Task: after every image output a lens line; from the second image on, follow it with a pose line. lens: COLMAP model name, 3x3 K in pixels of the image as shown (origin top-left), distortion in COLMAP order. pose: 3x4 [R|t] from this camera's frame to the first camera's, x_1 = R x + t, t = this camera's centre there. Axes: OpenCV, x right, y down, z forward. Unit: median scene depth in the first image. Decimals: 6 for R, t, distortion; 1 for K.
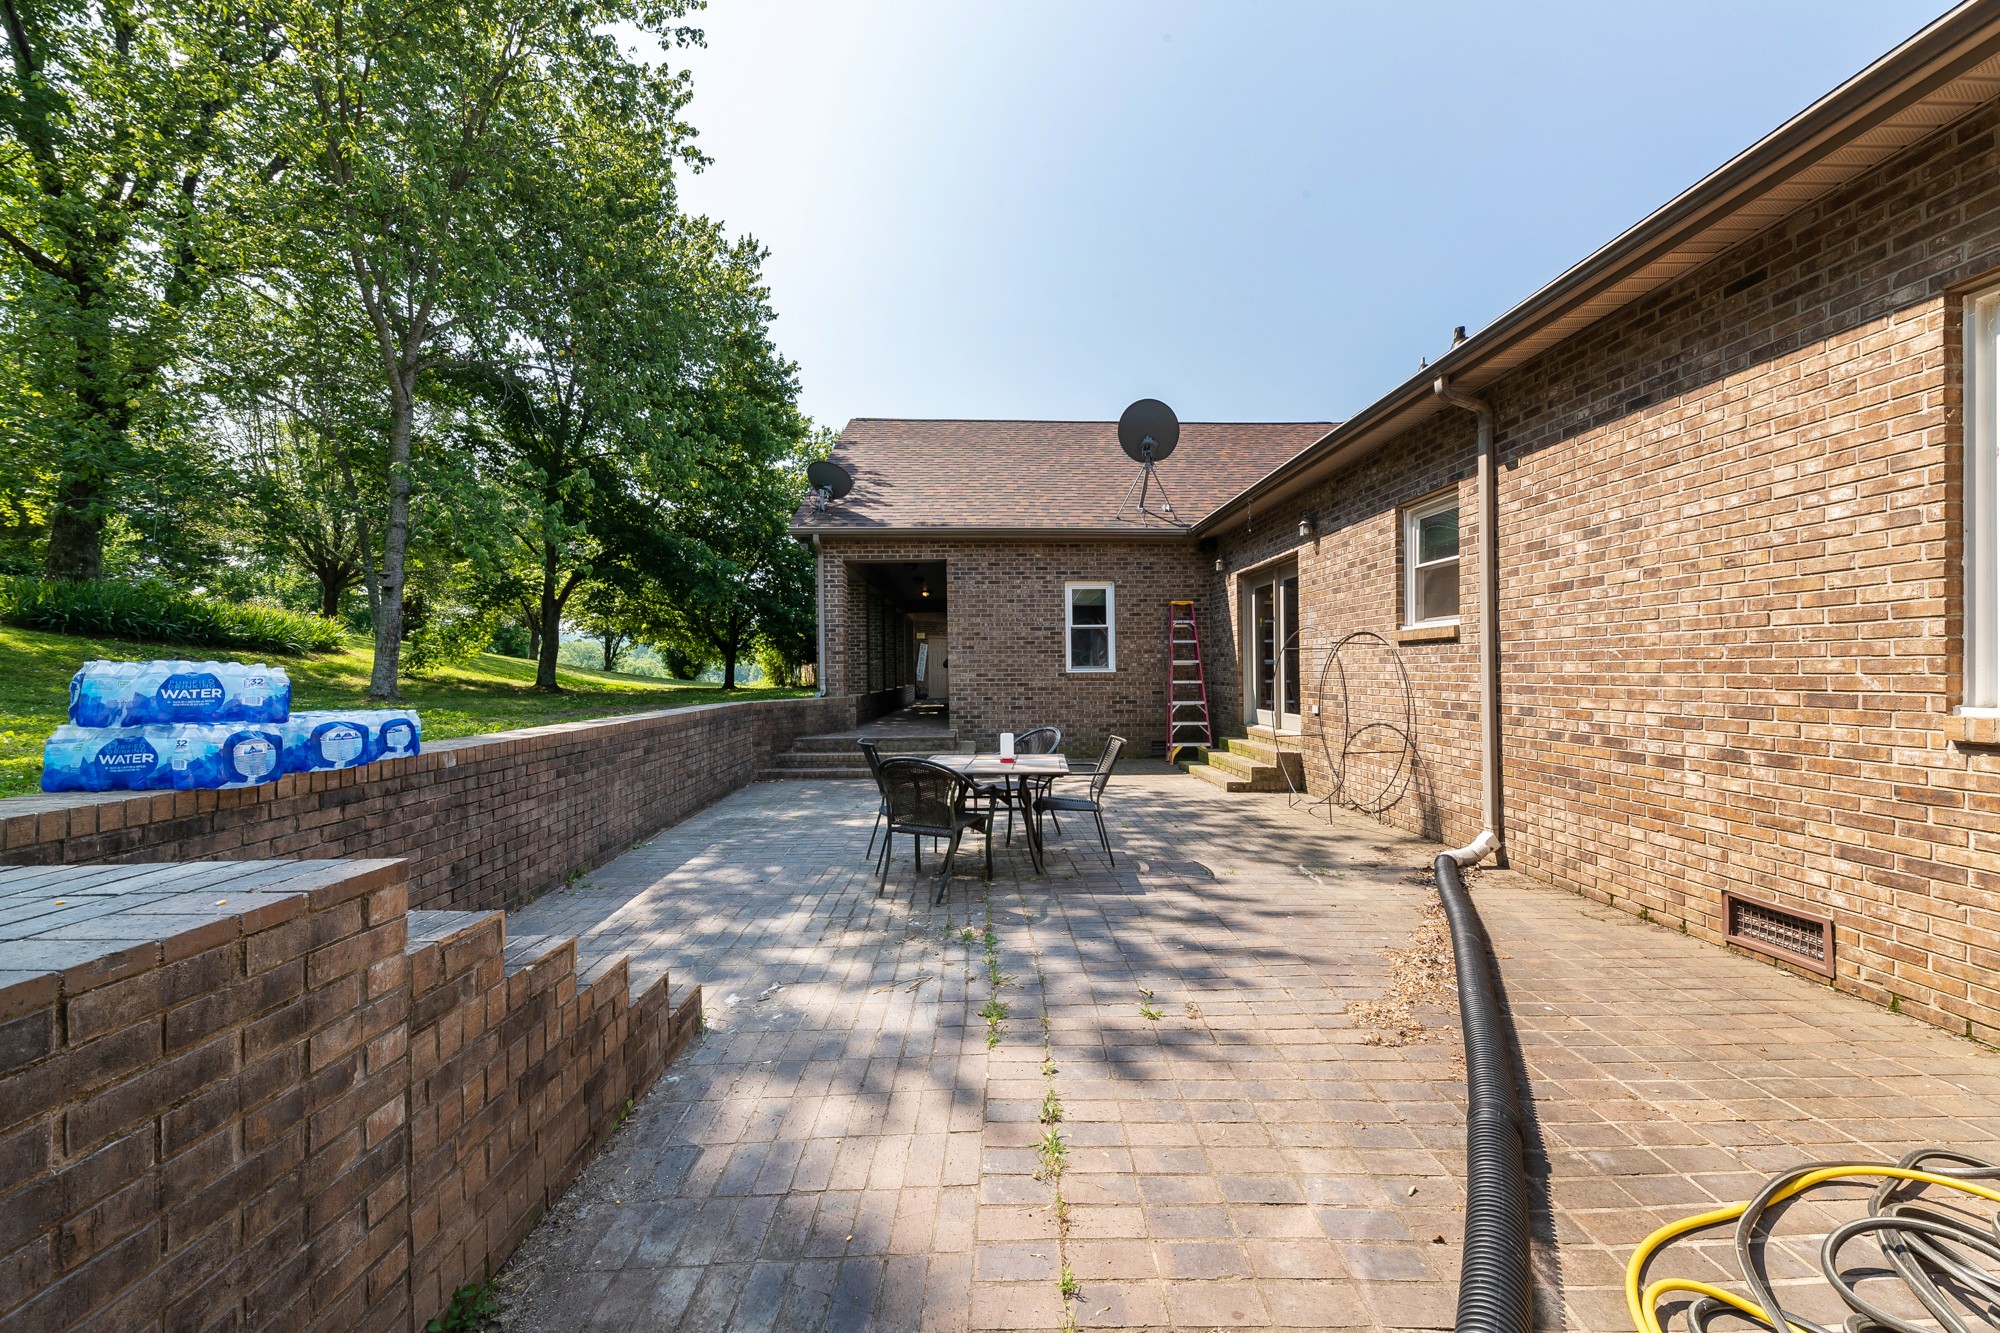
lens RADIAL K [[700.5, 0, 994.2], [0, 700.5, 672.5], [0, 0, 1]] dist [0.006164, -0.000159]
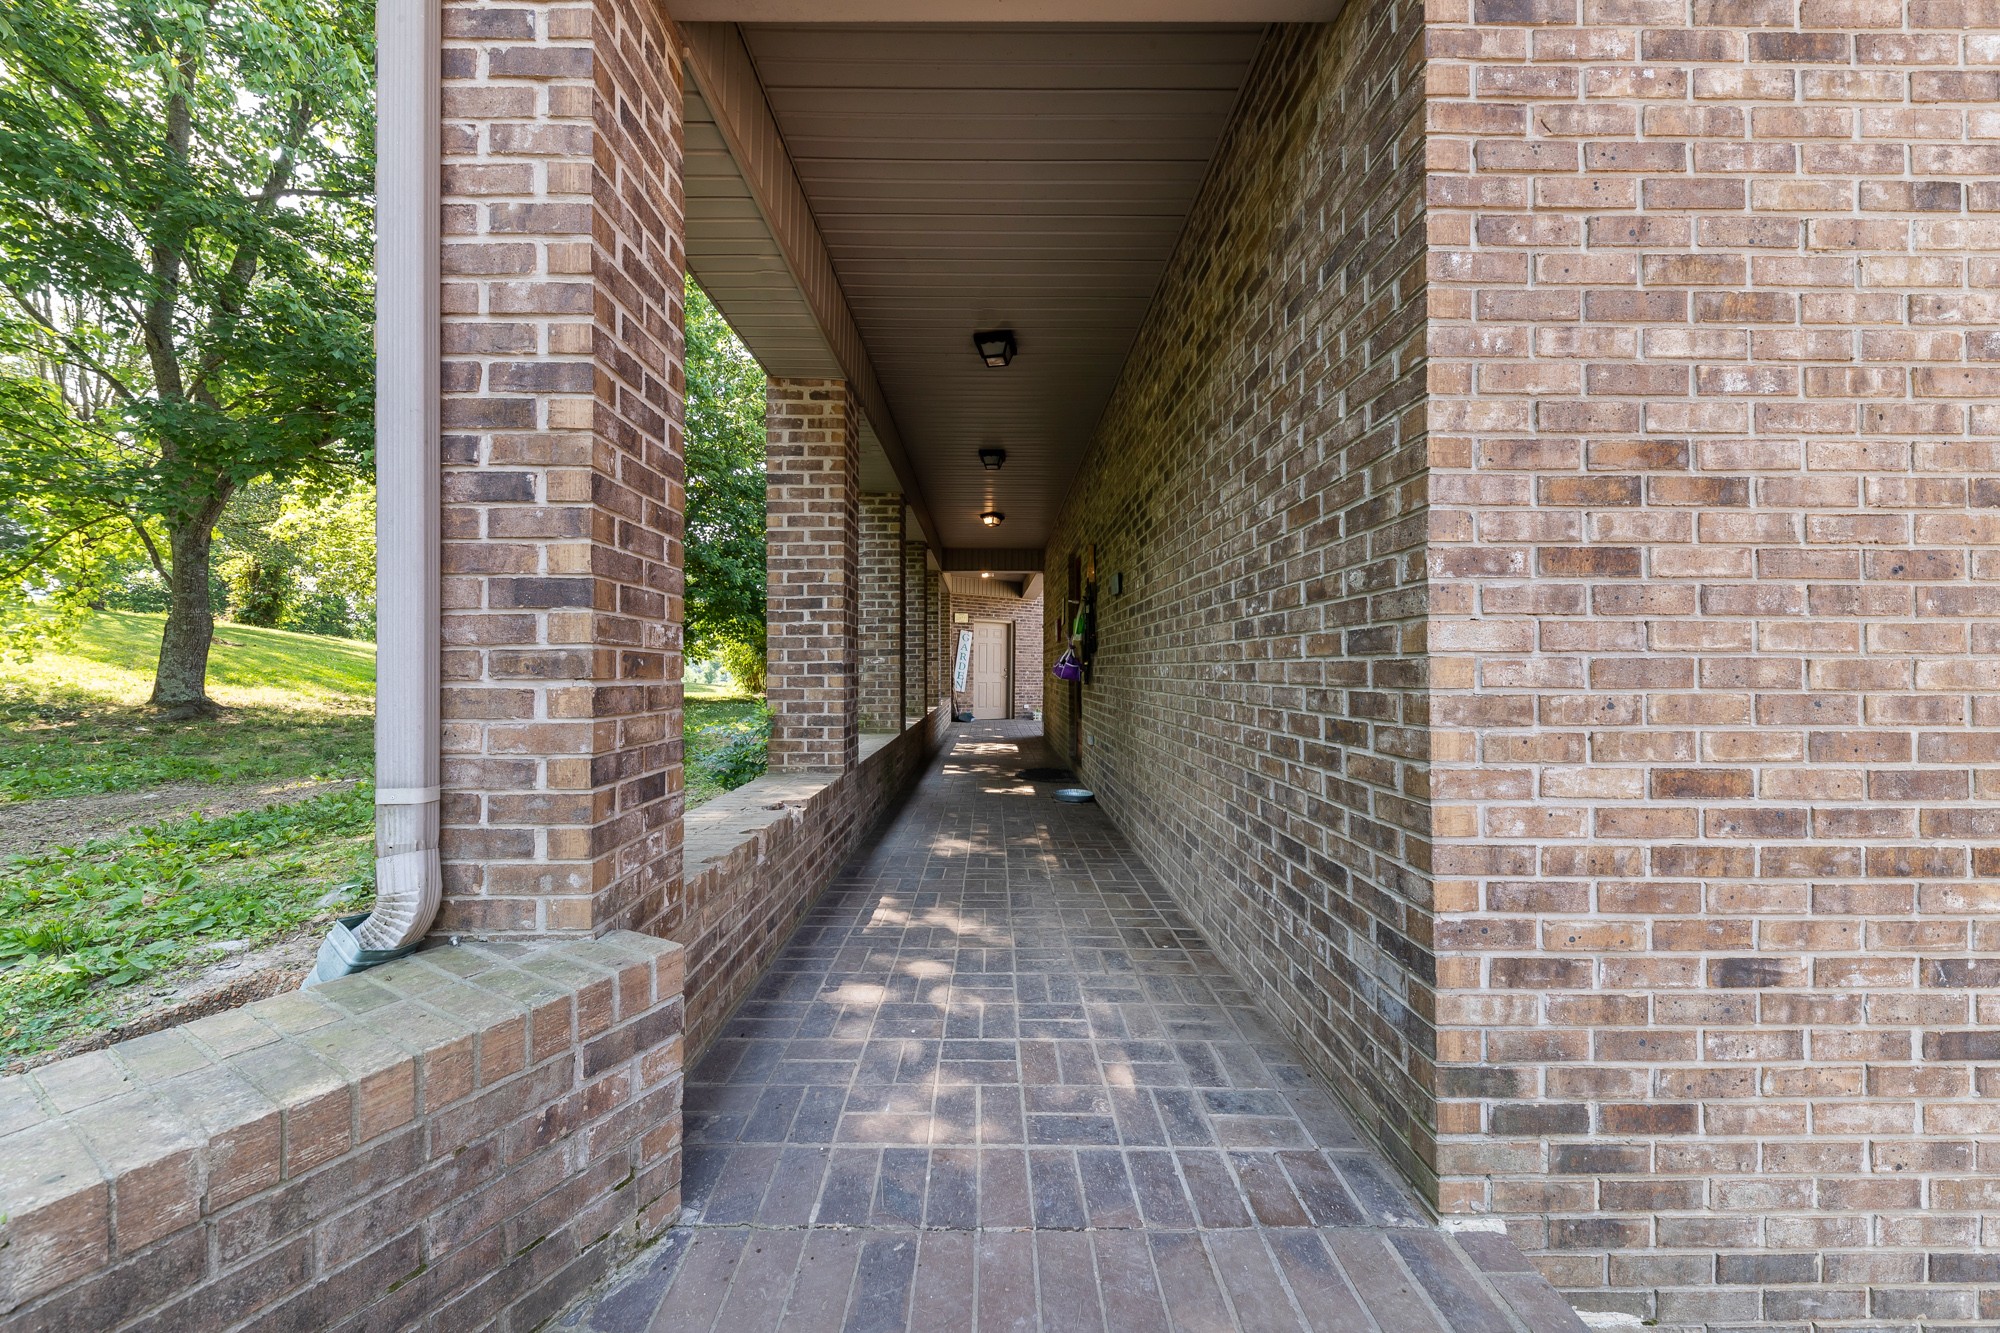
lens RADIAL K [[700.5, 0, 994.2], [0, 700.5, 672.5], [0, 0, 1]] dist [0.006164, -0.000159]
pose [[0.999775, 0.011286, -0.017982, -0.128211], [-0.011270, 0.999936, 0.000993, -0.013694], [0.017992, -0.000790, 0.999838, 0.790803]]
